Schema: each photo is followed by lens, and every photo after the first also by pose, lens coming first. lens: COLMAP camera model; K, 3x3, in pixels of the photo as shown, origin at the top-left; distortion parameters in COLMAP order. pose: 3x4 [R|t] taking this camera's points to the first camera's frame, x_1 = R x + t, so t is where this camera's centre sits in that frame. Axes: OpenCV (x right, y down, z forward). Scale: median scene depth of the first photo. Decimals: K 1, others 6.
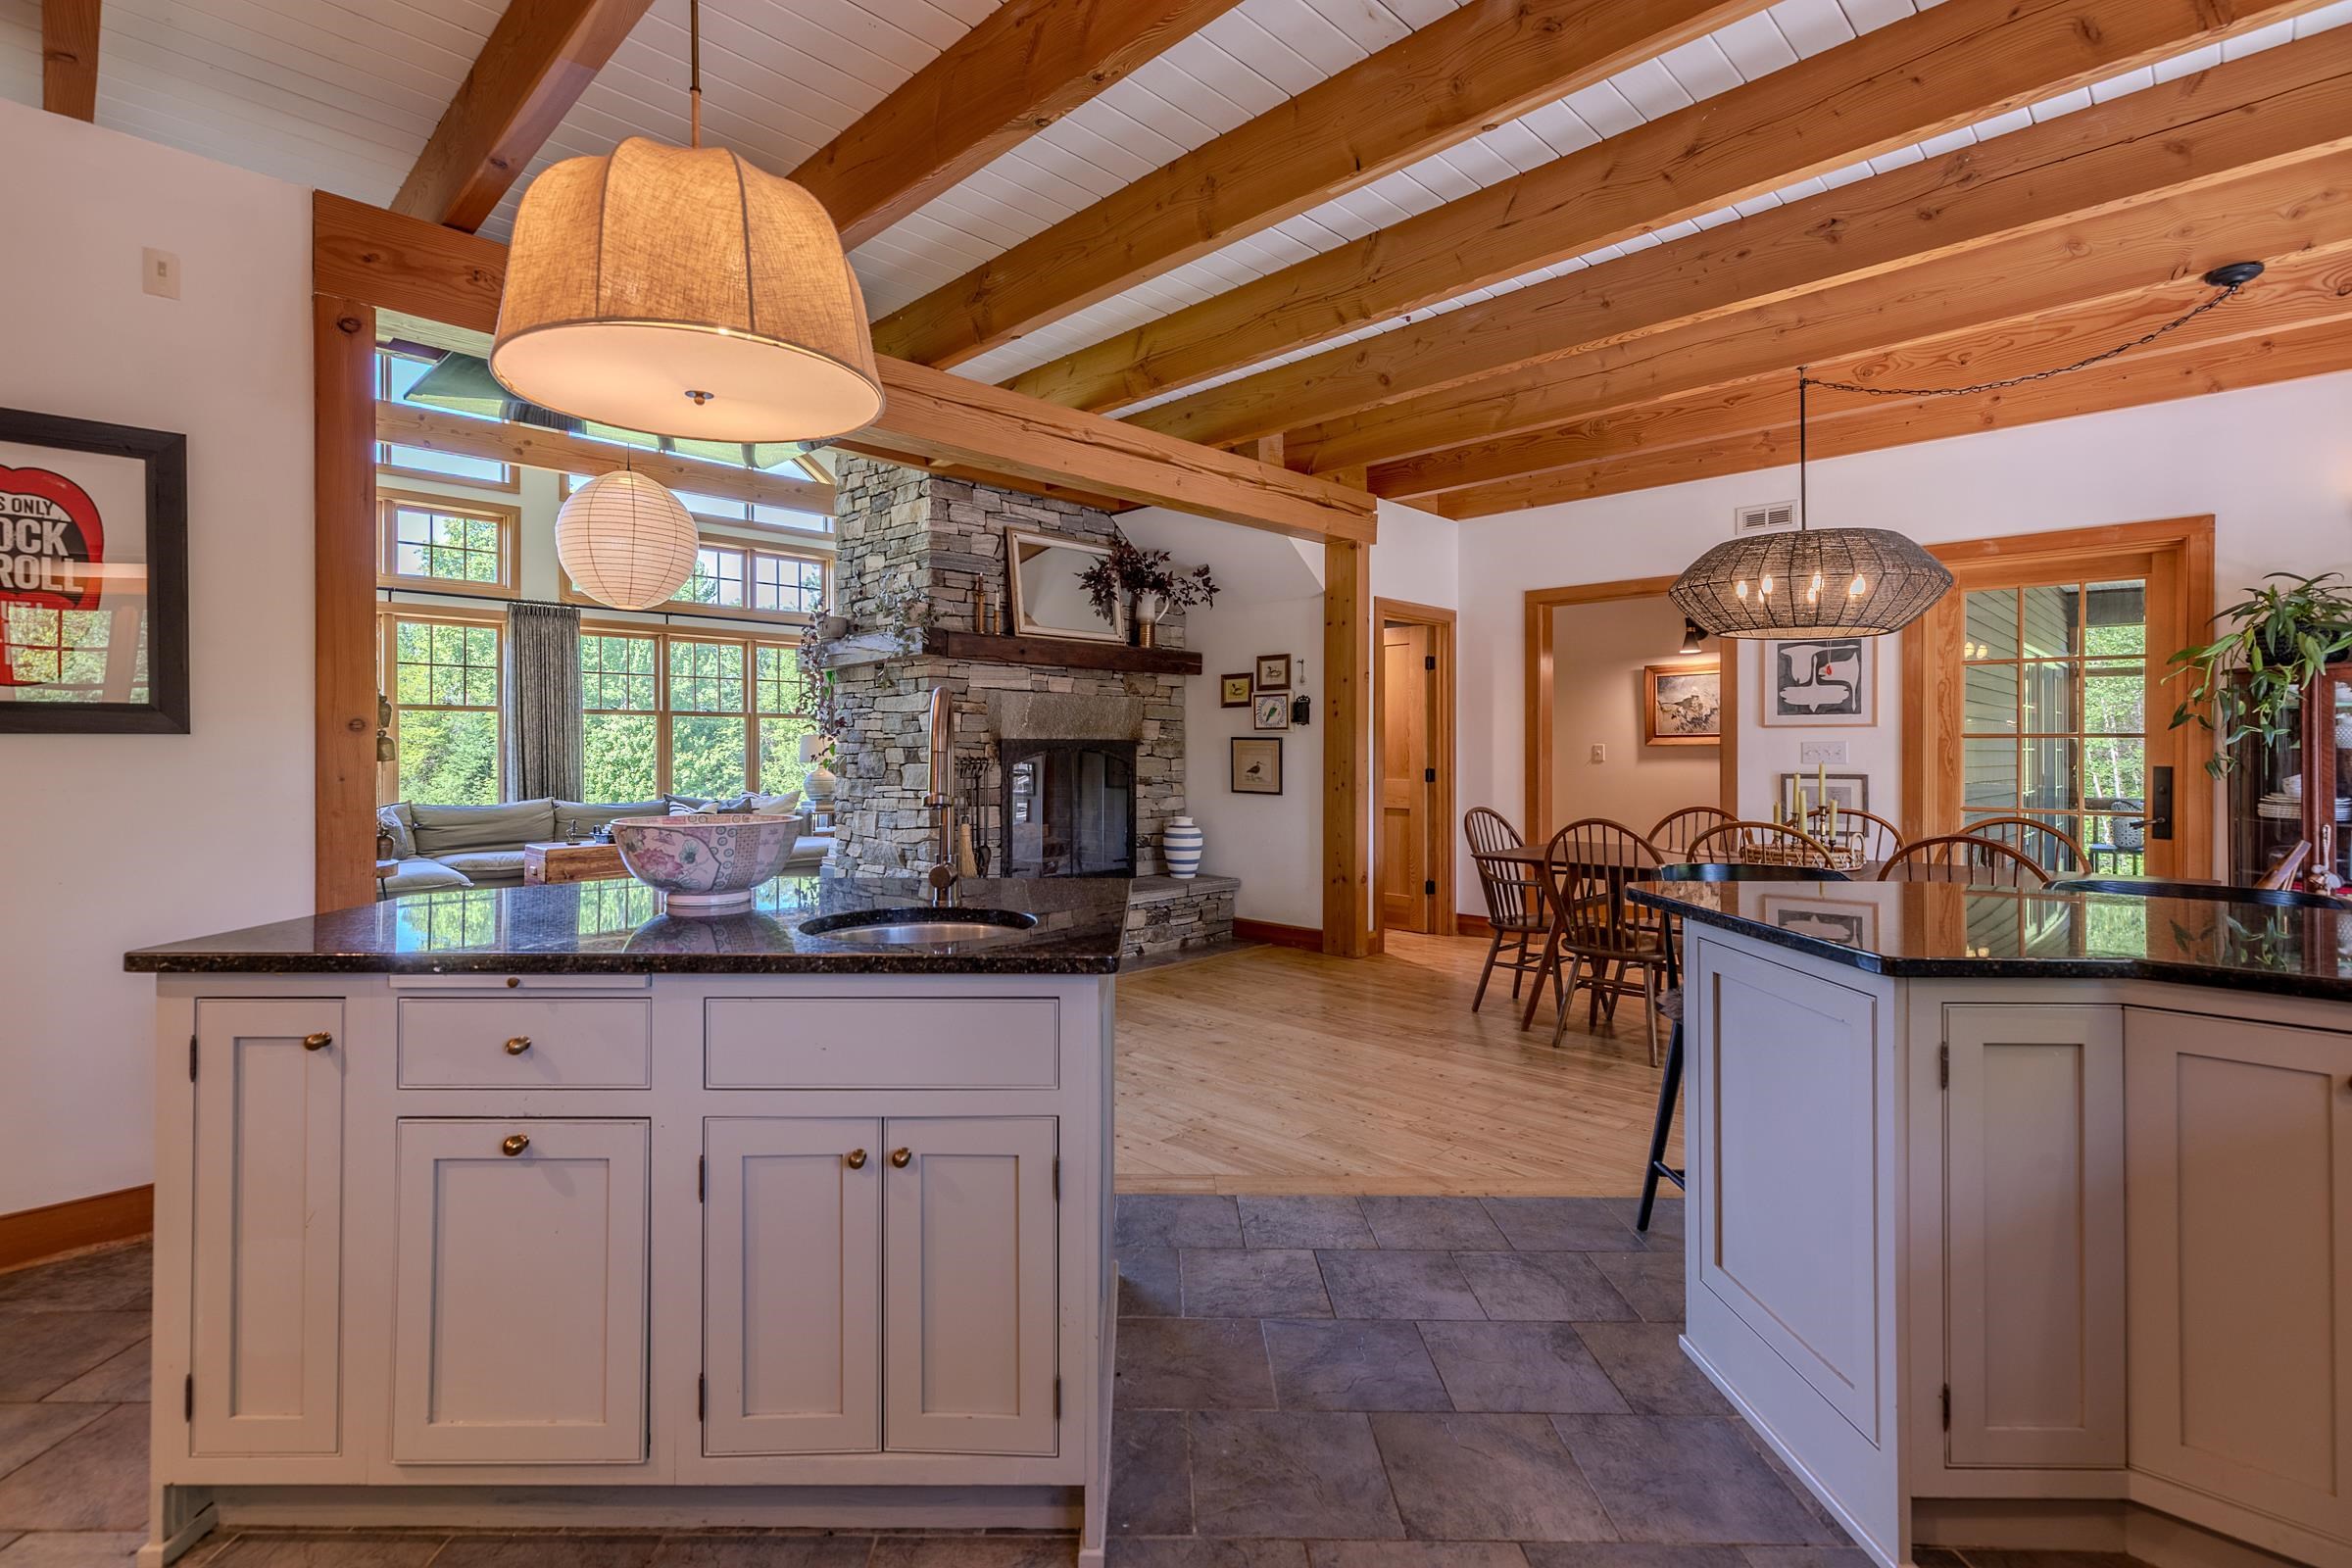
lens RADIAL K [[1090.3, 0, 1136.4], [0, 1090.3, 746.5], [0, 0, 1]] dist [0.002619, 0.000204]
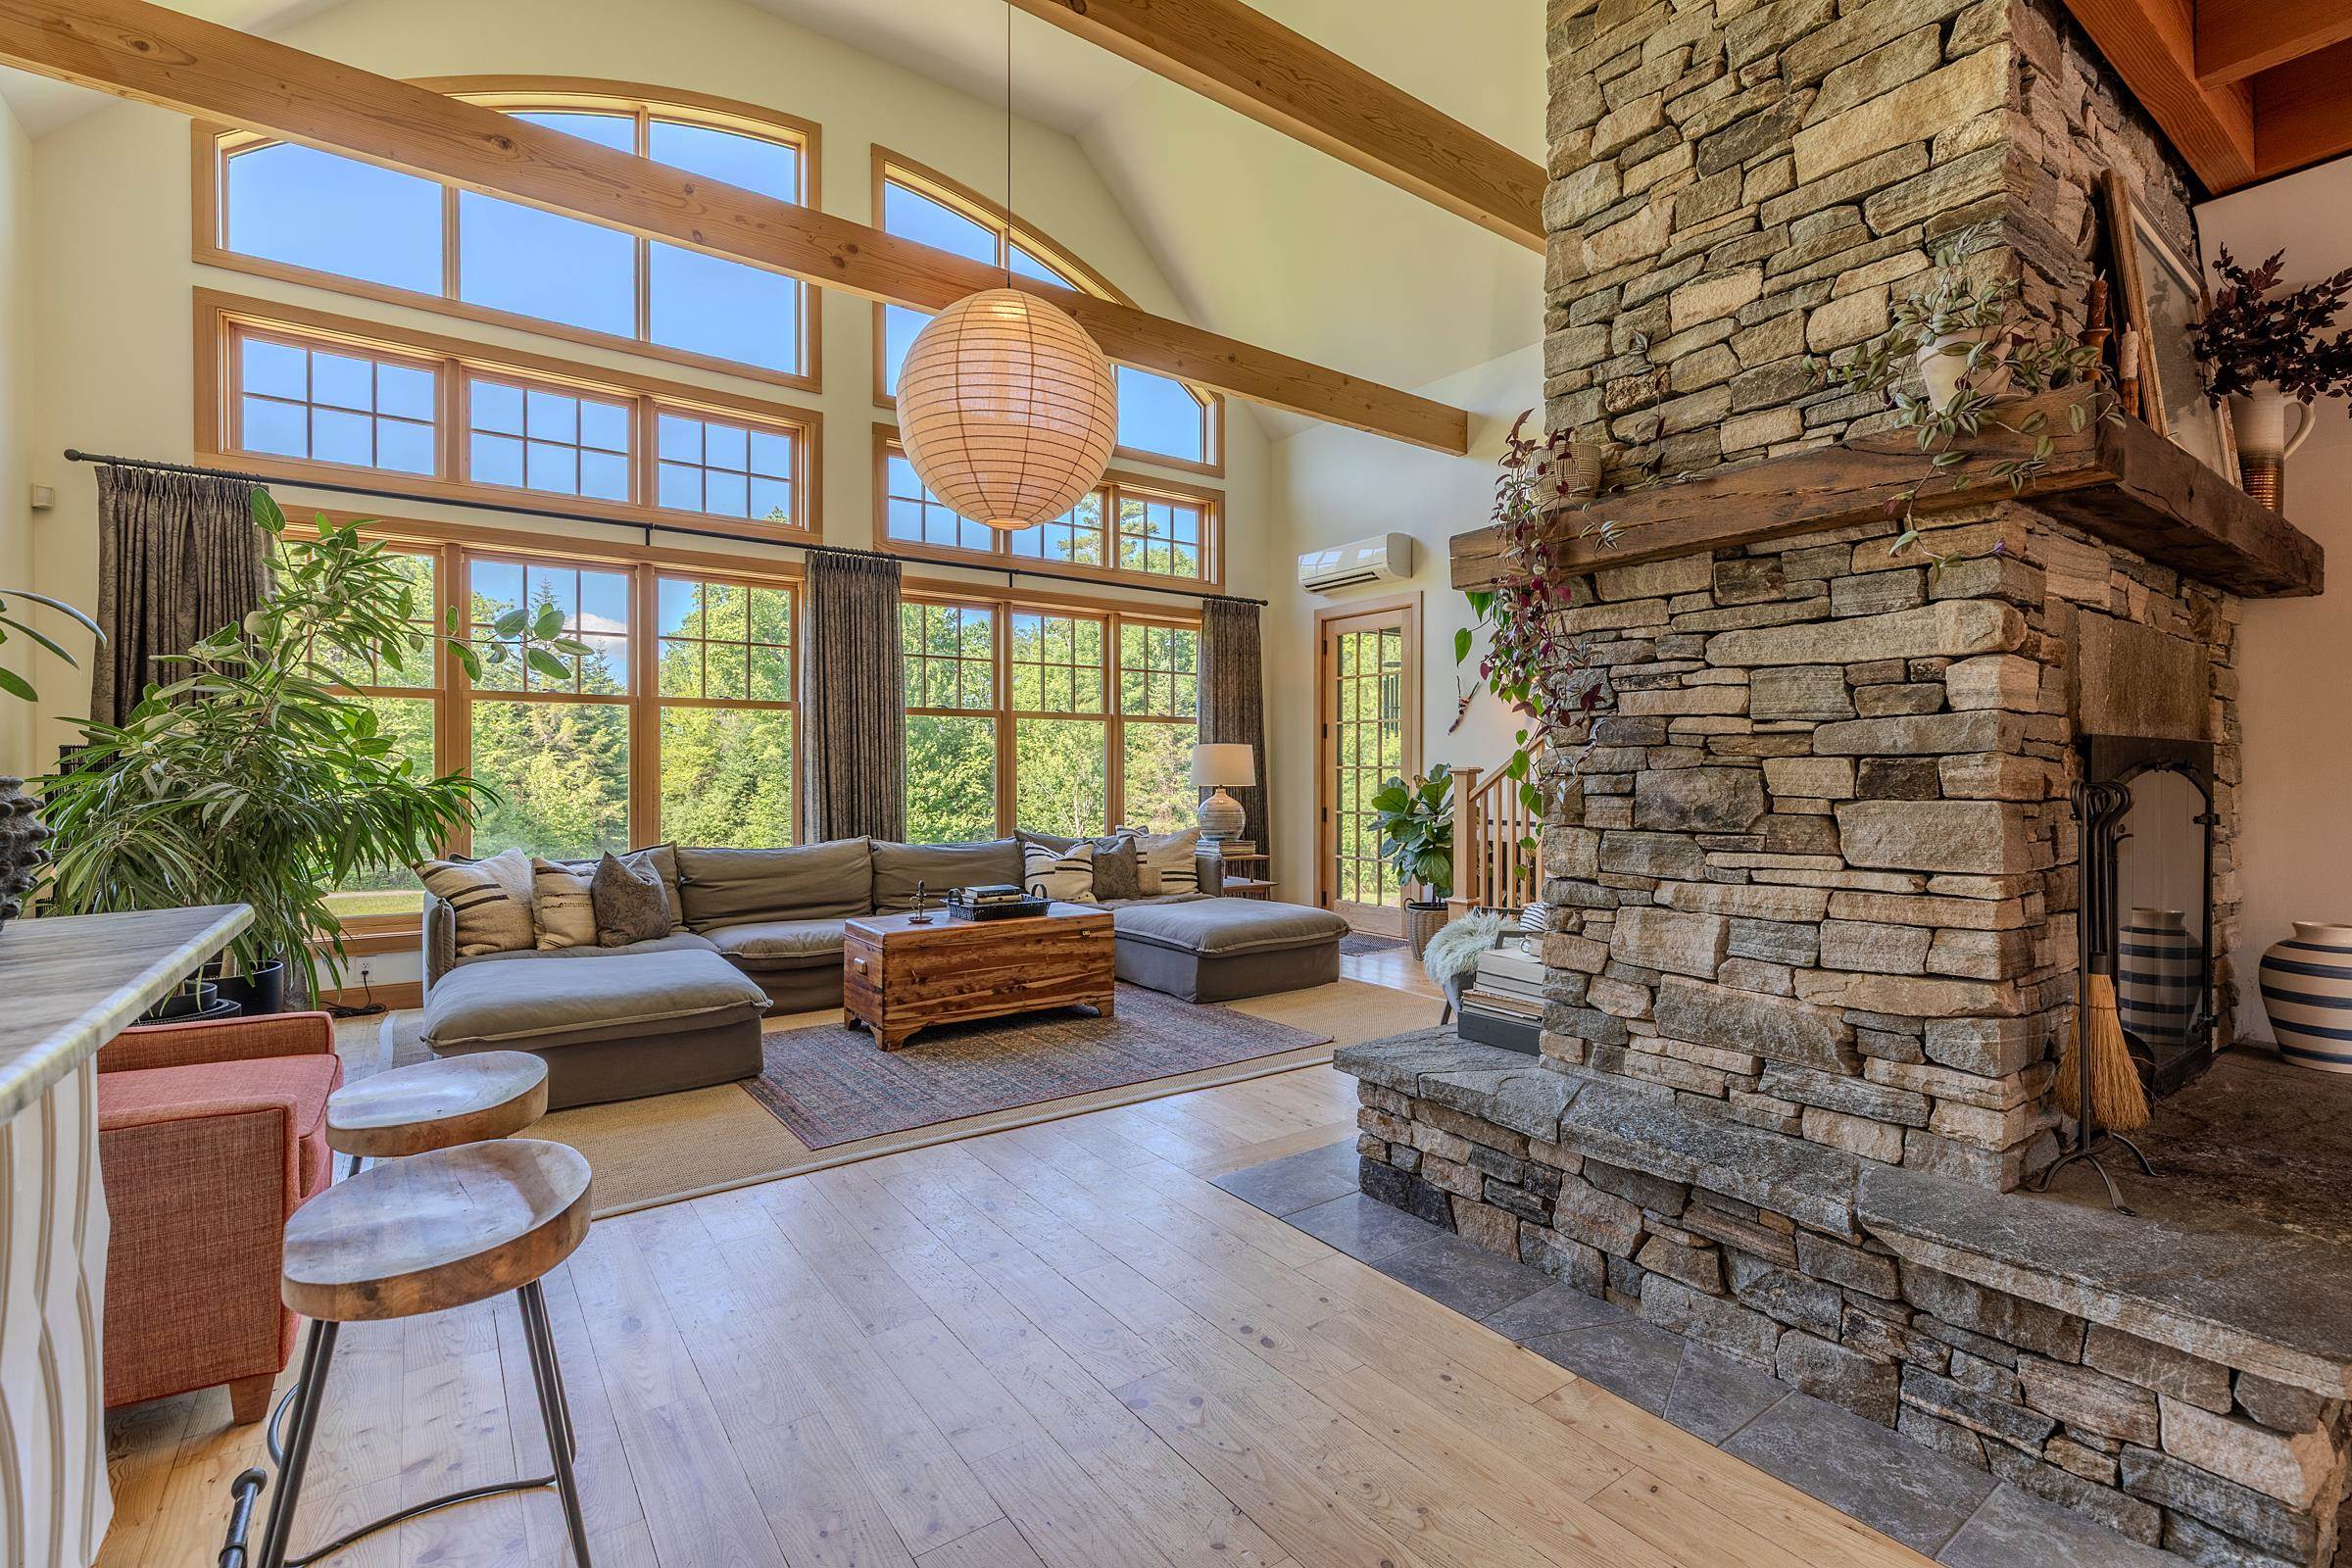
lens RADIAL K [[1061.5, 0, 1172.3], [0, 1061.5, 773.1], [0, 0, 1]] dist [0.001295, 0.000365]
pose [[0.987539, 0.003842, -0.157325, -0.367132], [-0.002864, 0.999975, 0.006445, 0.004682], [0.157346, -0.005914, 0.987526, 0.567931]]
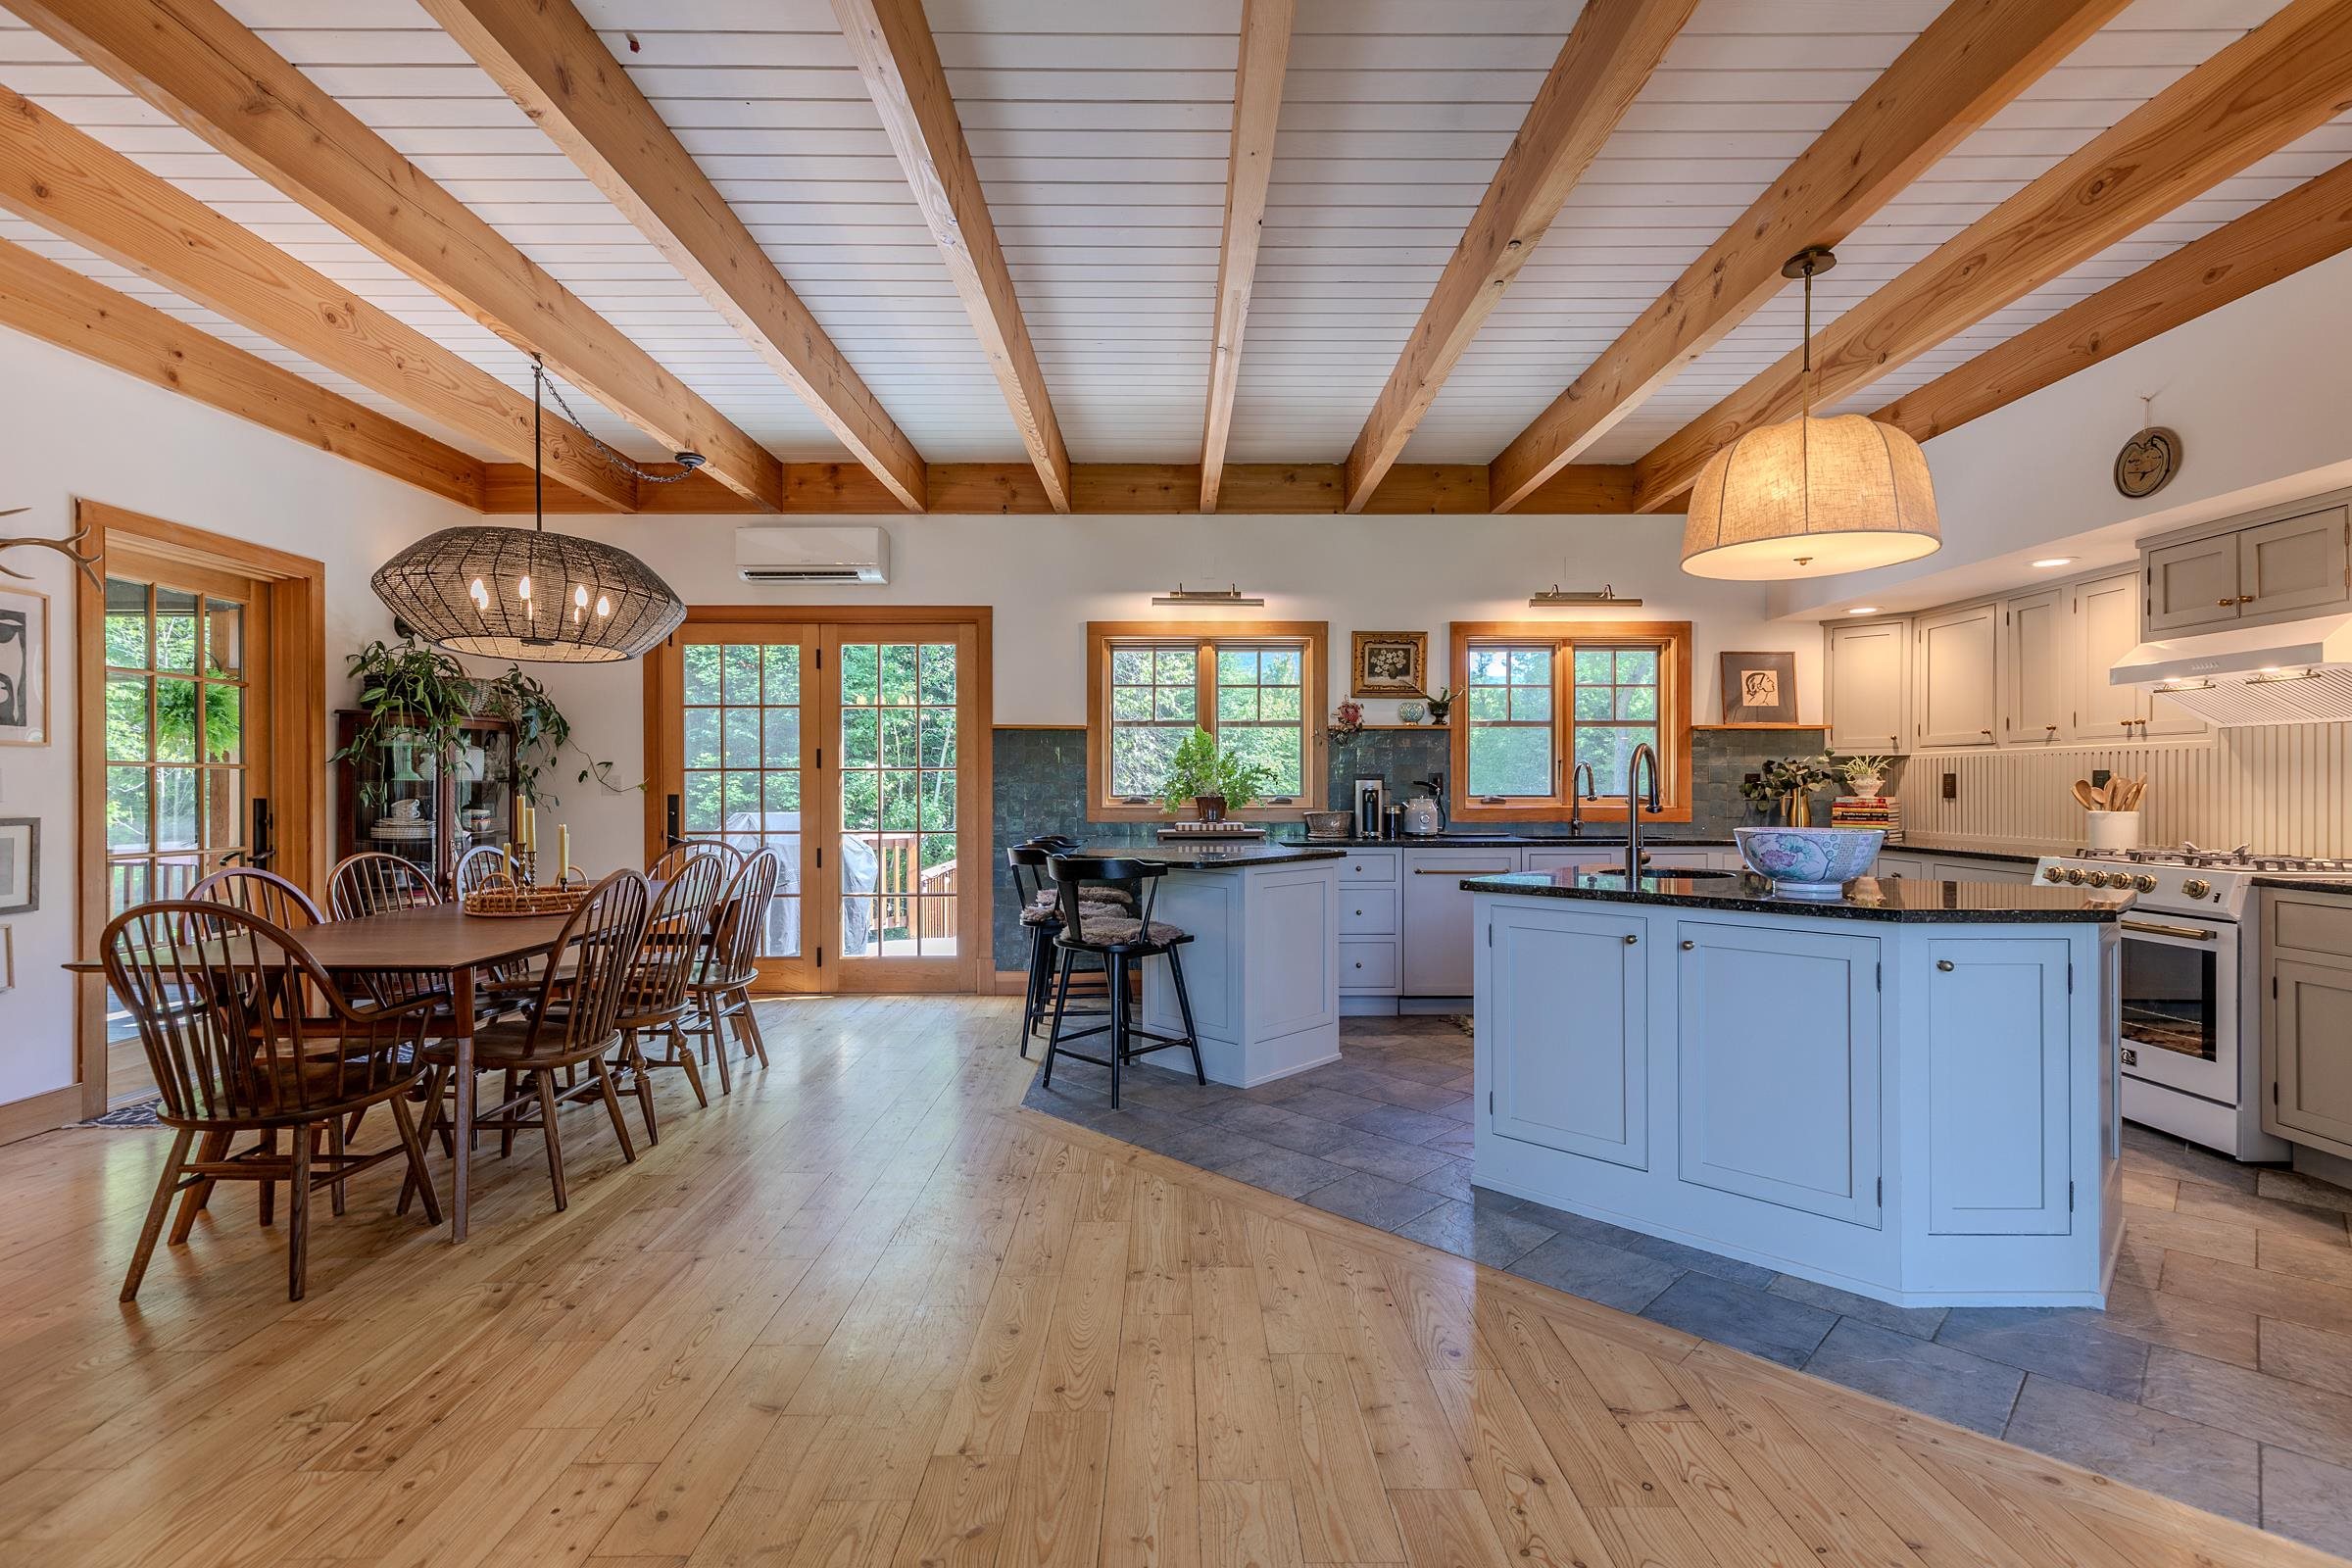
lens RADIAL K [[1078.1, 0, 1178.0], [0, 1078.1, 788.4], [0, 0, 1]] dist [0.010015, 0.000626]
pose [[-0.719198, -0.000636, 0.694805, -0.257467], [-0.000585, 1.000000, 0.000310, 0.006031], [-0.694805, -0.000183, -0.719198, 0.850485]]
